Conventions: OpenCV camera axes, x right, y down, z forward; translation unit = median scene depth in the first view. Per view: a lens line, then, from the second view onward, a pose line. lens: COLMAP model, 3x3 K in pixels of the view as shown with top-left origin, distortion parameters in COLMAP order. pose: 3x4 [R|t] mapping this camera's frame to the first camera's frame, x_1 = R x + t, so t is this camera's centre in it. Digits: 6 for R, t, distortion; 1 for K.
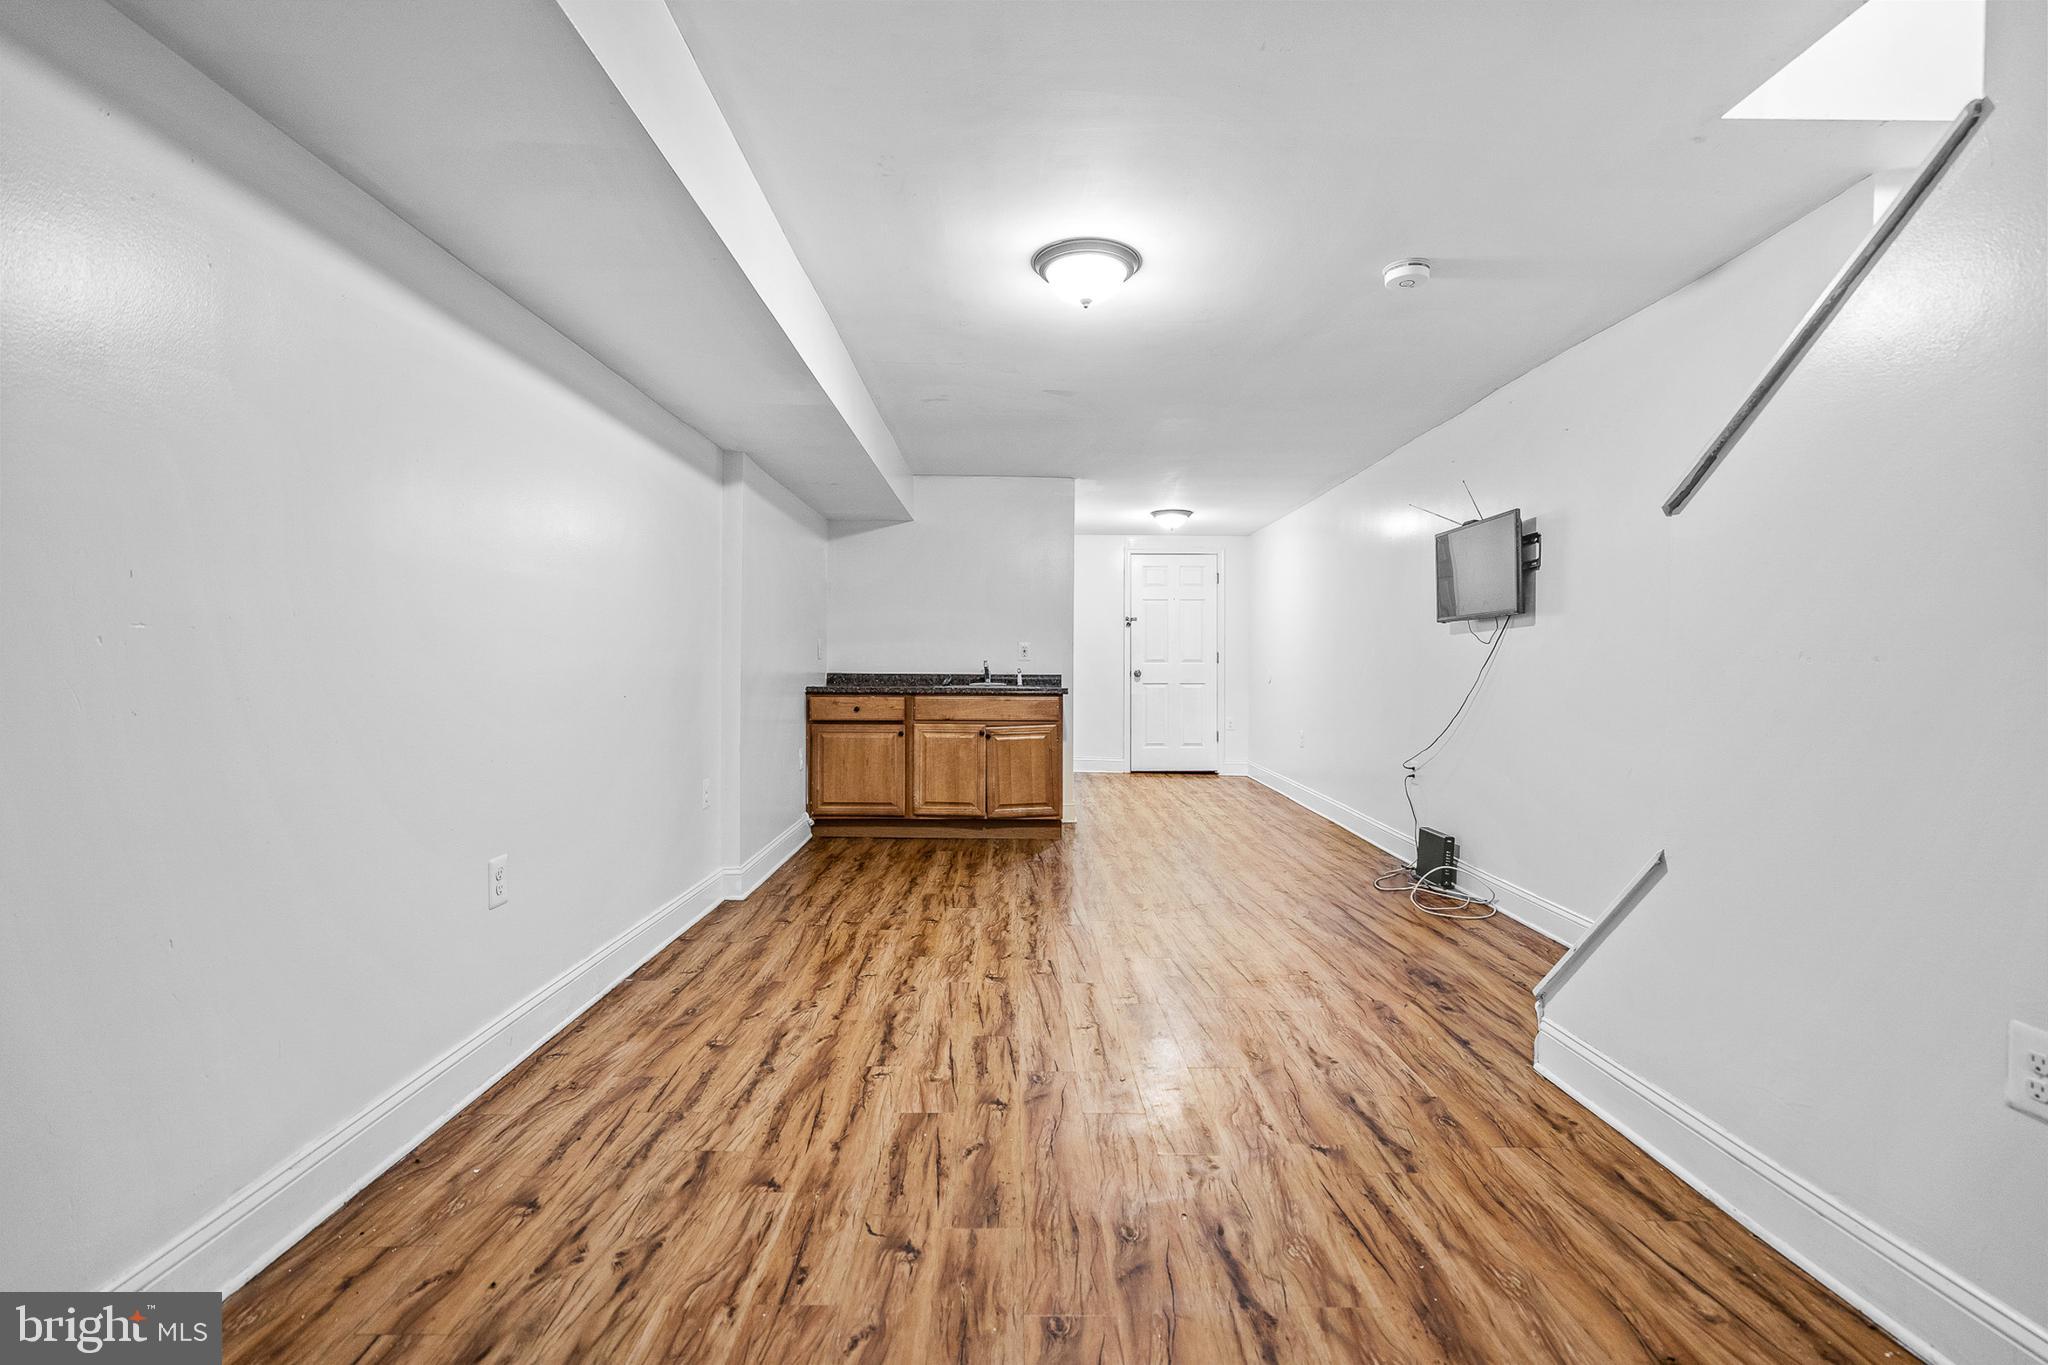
lens RADIAL K [[929.0, 0, 1019.8], [0, 929.0, 672.4], [0, 0, 1]] dist [-0.000246, 0.000283]
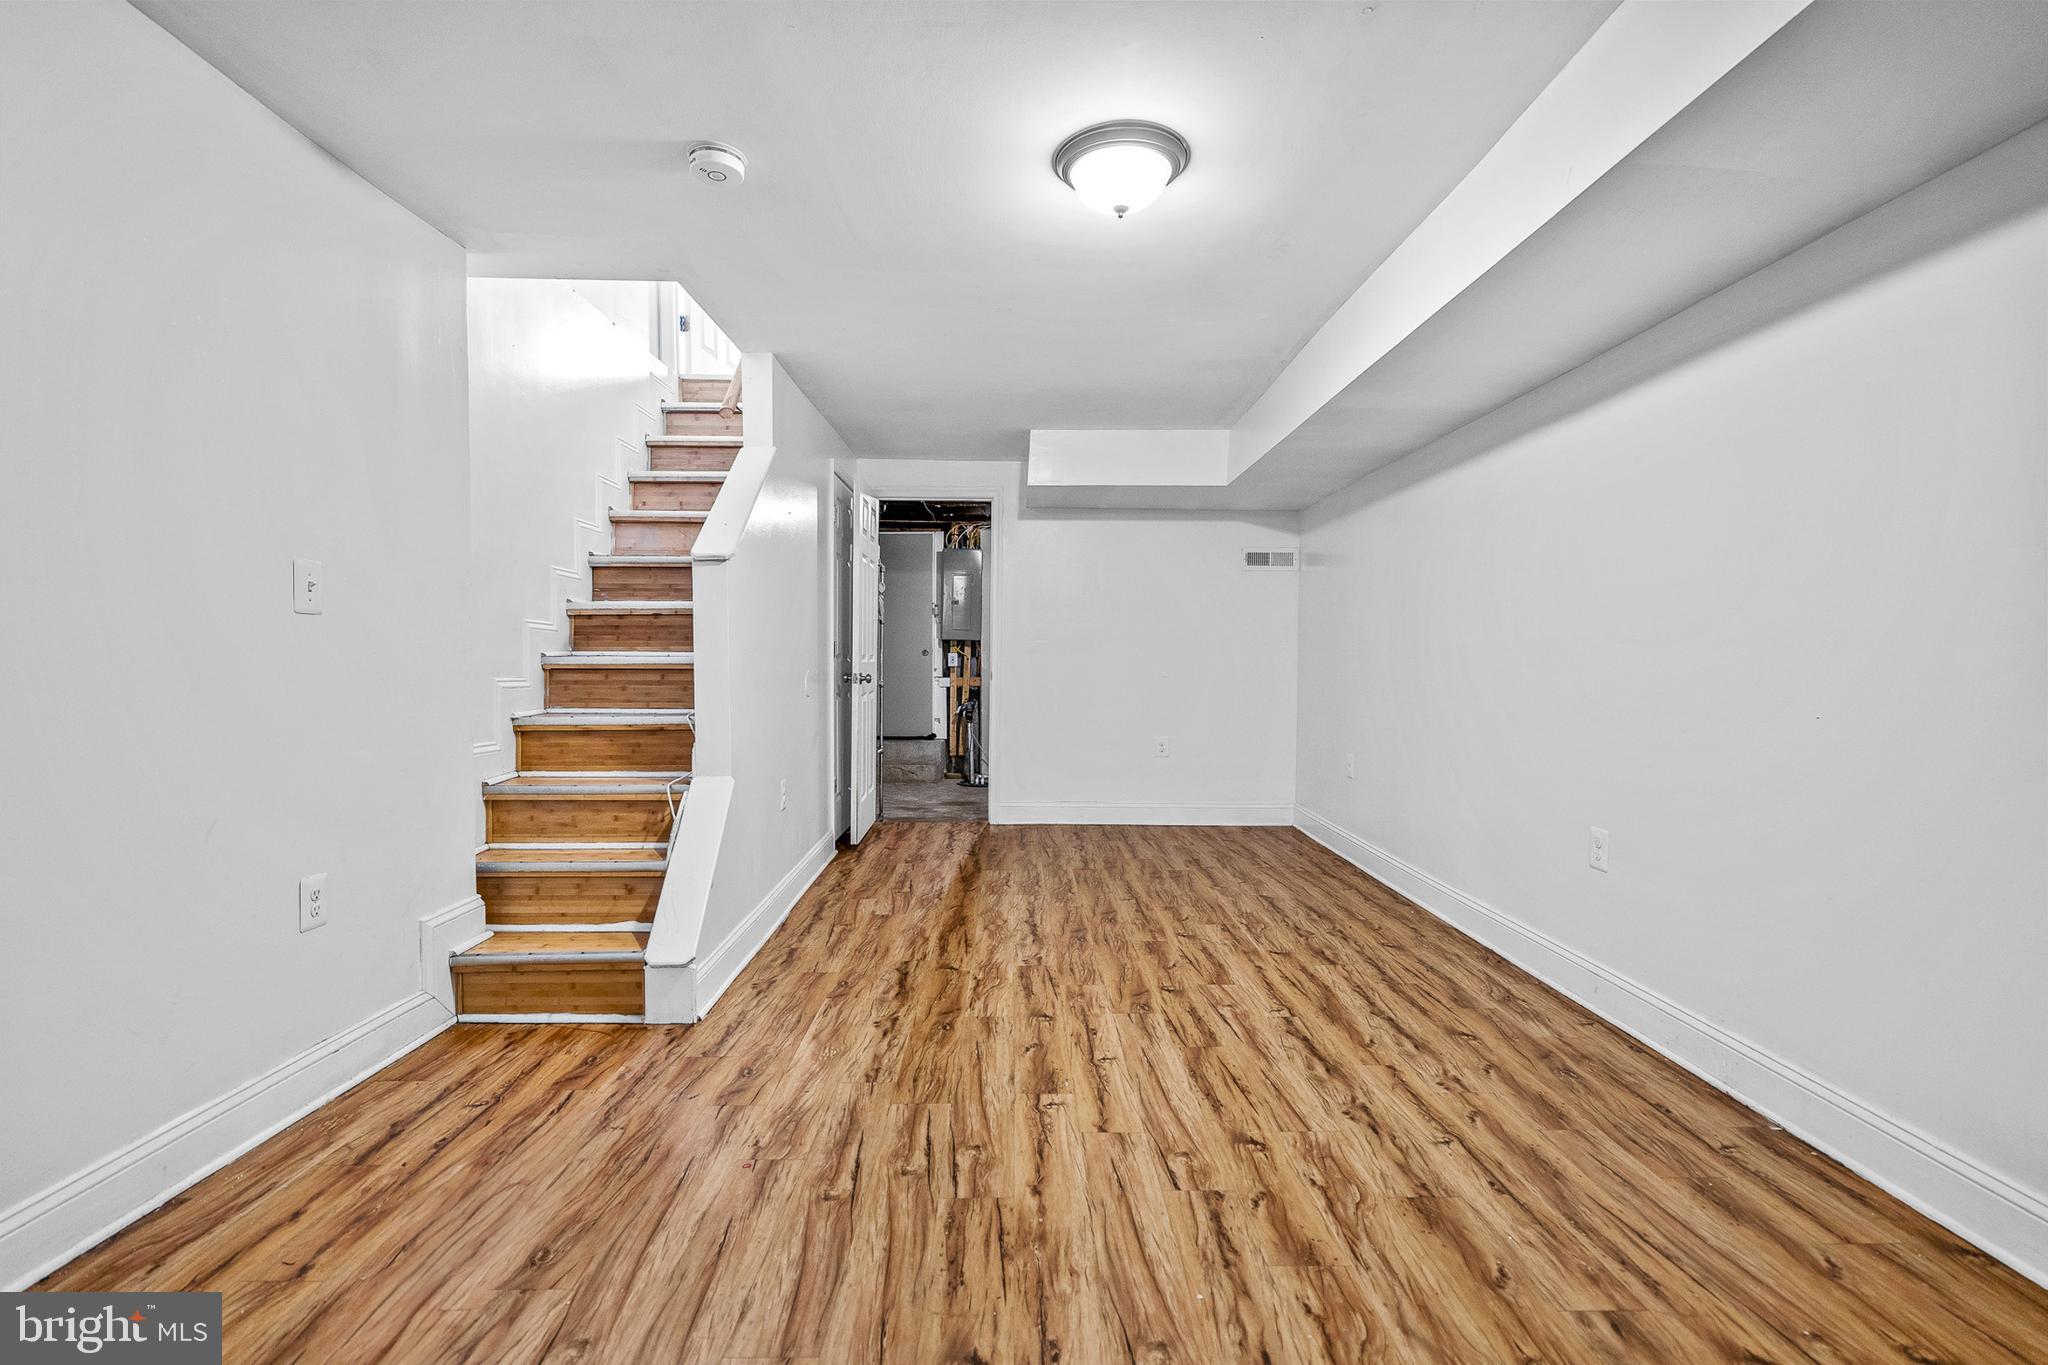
lens RADIAL K [[929.0, 0, 1019.8], [0, 929.0, 672.4], [0, 0, 1]] dist [-0.000246, 0.000283]
pose [[-0.999925, -0.012146, 0.001285, 0.177435], [-0.012121, 0.999759, 0.018305, -0.014447], [-0.001507, 0.018288, -0.999832, 2.123468]]
